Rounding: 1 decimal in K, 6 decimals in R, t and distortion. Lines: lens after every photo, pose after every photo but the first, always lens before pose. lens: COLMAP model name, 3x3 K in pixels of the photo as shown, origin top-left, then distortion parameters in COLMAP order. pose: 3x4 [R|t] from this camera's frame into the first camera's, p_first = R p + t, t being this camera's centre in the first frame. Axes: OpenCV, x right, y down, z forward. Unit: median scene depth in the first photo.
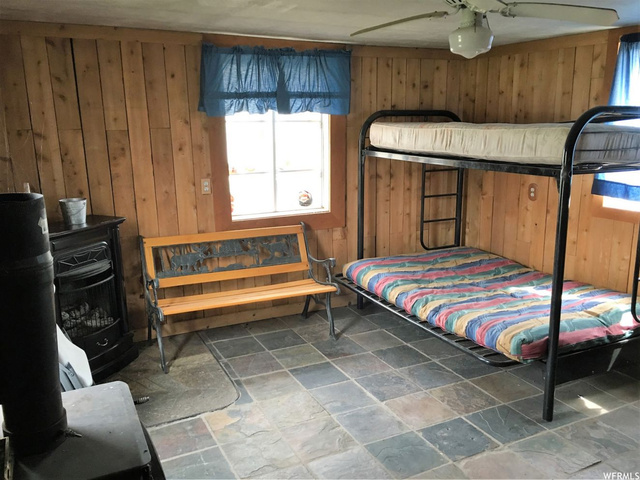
lens RADIAL K [[538.4, 0, 319.8], [0, 538.4, 238.3], [0, 0, 1]] dist [0.028665, 0.002434]
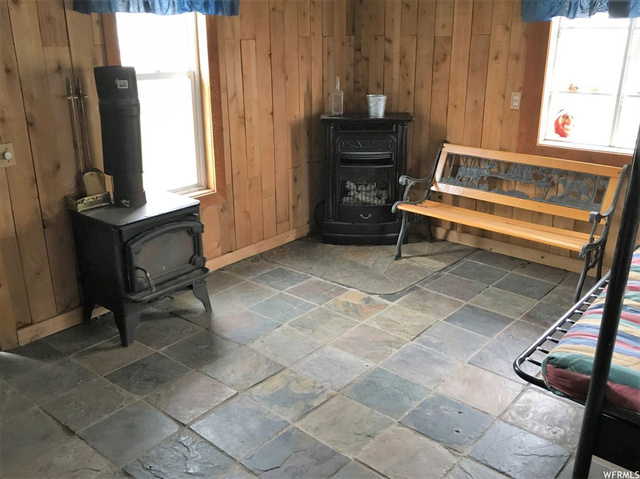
lens RADIAL K [[590.6, 0, 319.7], [0, 590.6, 240.5], [0, 0, 1]] dist [0.010932, 0.000000]
pose [[0.383549, 0.312738, -0.868956, 0.639082], [-0.197611, 0.946917, 0.253573, -0.063025], [0.902131, 0.074458, 0.424990, 0.298094]]
